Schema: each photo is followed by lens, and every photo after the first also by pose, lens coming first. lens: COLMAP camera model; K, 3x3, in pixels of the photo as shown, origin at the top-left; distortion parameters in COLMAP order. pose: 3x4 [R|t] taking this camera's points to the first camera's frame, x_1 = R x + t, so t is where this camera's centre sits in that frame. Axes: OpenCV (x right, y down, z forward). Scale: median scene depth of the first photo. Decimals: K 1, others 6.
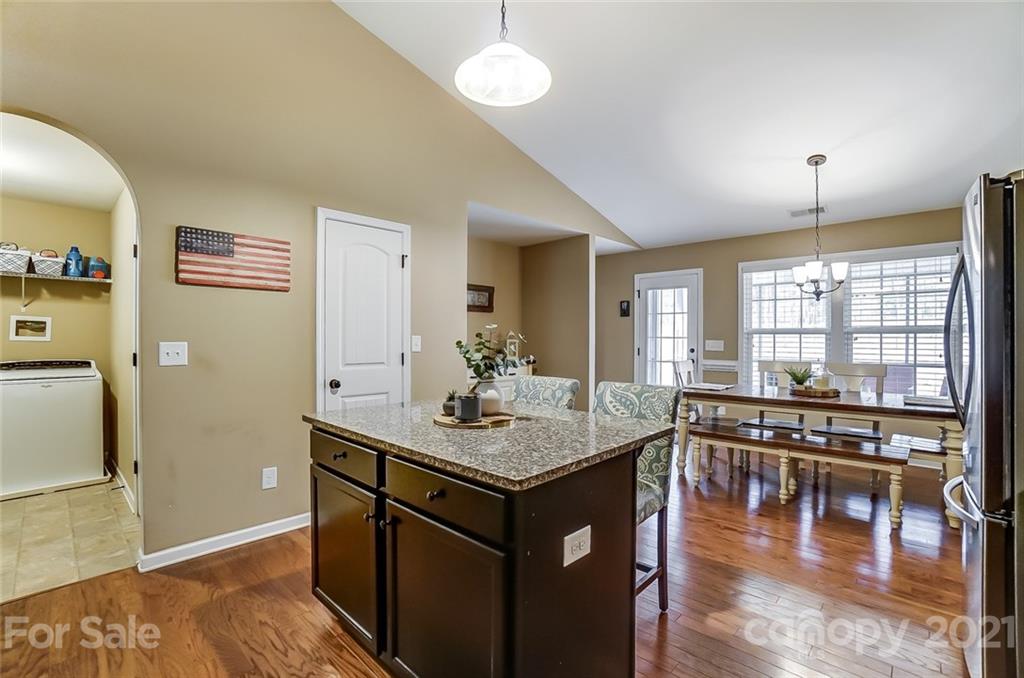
lens RADIAL K [[460.9, 0, 526.6], [0, 460.9, 341.7], [0, 0, 1]] dist [-0.013486, 0.000326]
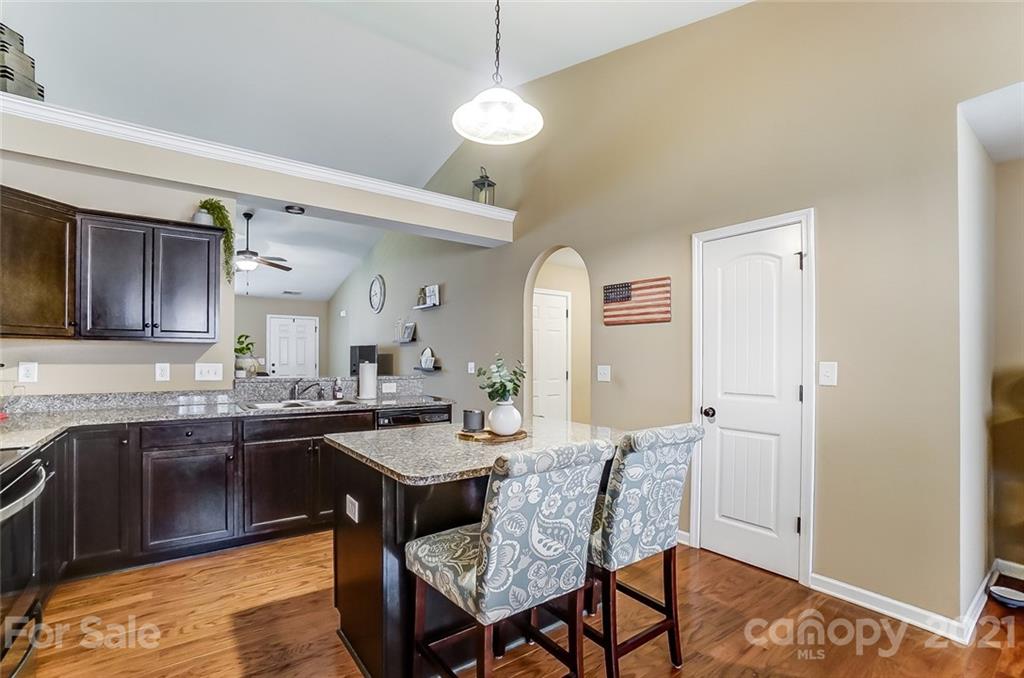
lens RADIAL K [[462.5, 0, 505.5], [0, 462.5, 359.0], [0, 0, 1]] dist [-0.070179, 0.025901]
pose [[-0.210965, -0.002001, -0.977492, 0.380330], [-0.017084, 0.999853, 0.001640, -0.007859], [0.977344, 0.017045, -0.210968, 0.499314]]
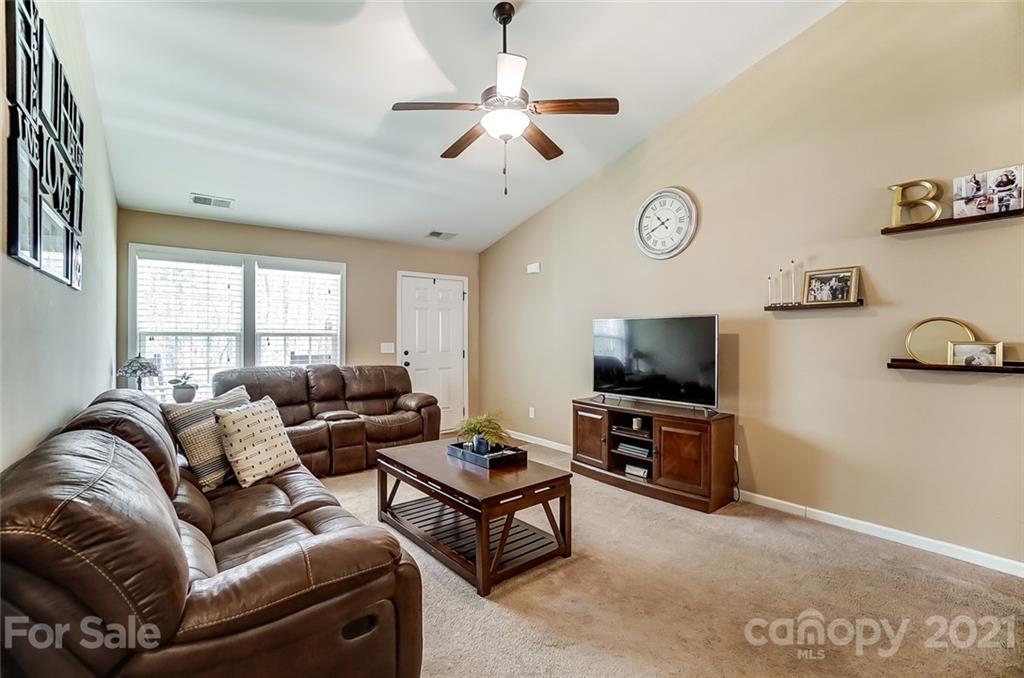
lens RADIAL K [[455.3, 0, 508.8], [0, 455.3, 339.9], [0, 0, 1]] dist [-0.041853, 0.000658]
pose [[-0.183206, 0.001631, -0.983073, -0.197587], [-0.010653, 0.999937, 0.003644, -0.004018], [0.983017, 0.011140, -0.183177, -0.413305]]
